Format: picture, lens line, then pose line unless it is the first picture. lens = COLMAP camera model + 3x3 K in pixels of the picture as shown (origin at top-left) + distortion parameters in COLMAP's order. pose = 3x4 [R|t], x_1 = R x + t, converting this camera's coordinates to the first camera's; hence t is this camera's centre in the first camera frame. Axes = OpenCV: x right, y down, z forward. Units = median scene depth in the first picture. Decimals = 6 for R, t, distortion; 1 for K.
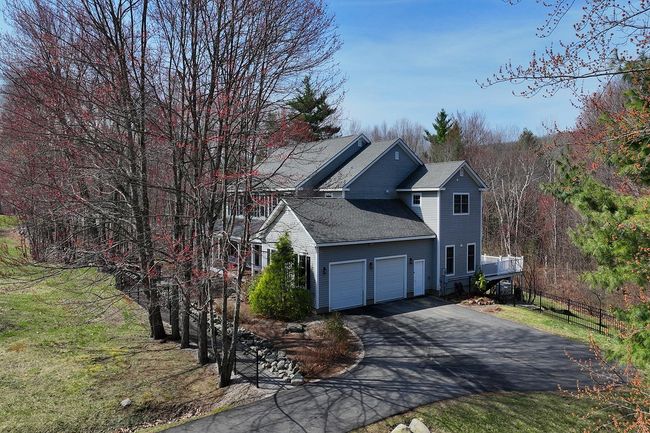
lens RADIAL K [[519.5, 0, 325.0], [0, 519.5, 216.5], [0, 0, 1]] dist [-0.003150, 0.005326]
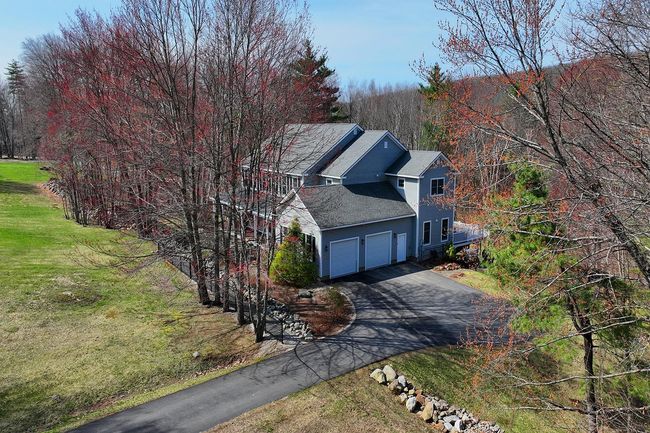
lens RADIAL K [[519.5, 0, 325.0], [0, 519.5, 216.5], [0, 0, 1]] dist [-0.003150, 0.005326]
pose [[0.999991, -0.002328, 0.003500, -0.010202], [0.001831, 0.990732, 0.135819, -0.171581], [-0.003784, -0.135811, 0.990728, -0.310830]]
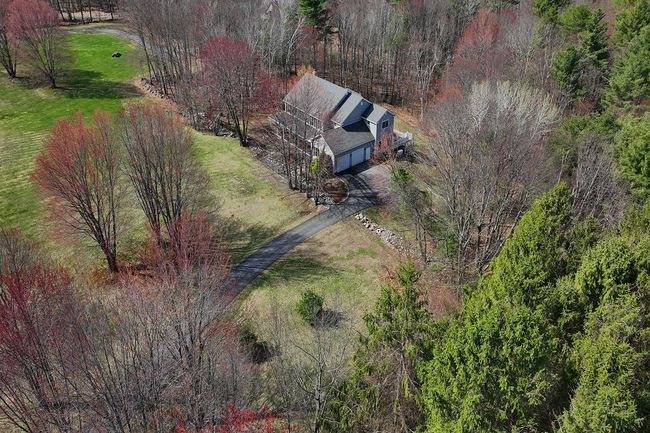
lens RADIAL K [[519.5, 0, 325.0], [0, 519.5, 216.5], [0, 0, 1]] dist [-0.003150, 0.005326]
pose [[0.998613, -0.037846, 0.036615, -0.222427], [0.013921, 0.860316, 0.509571, -1.369867], [-0.050786, -0.508355, 0.859649, -2.102512]]
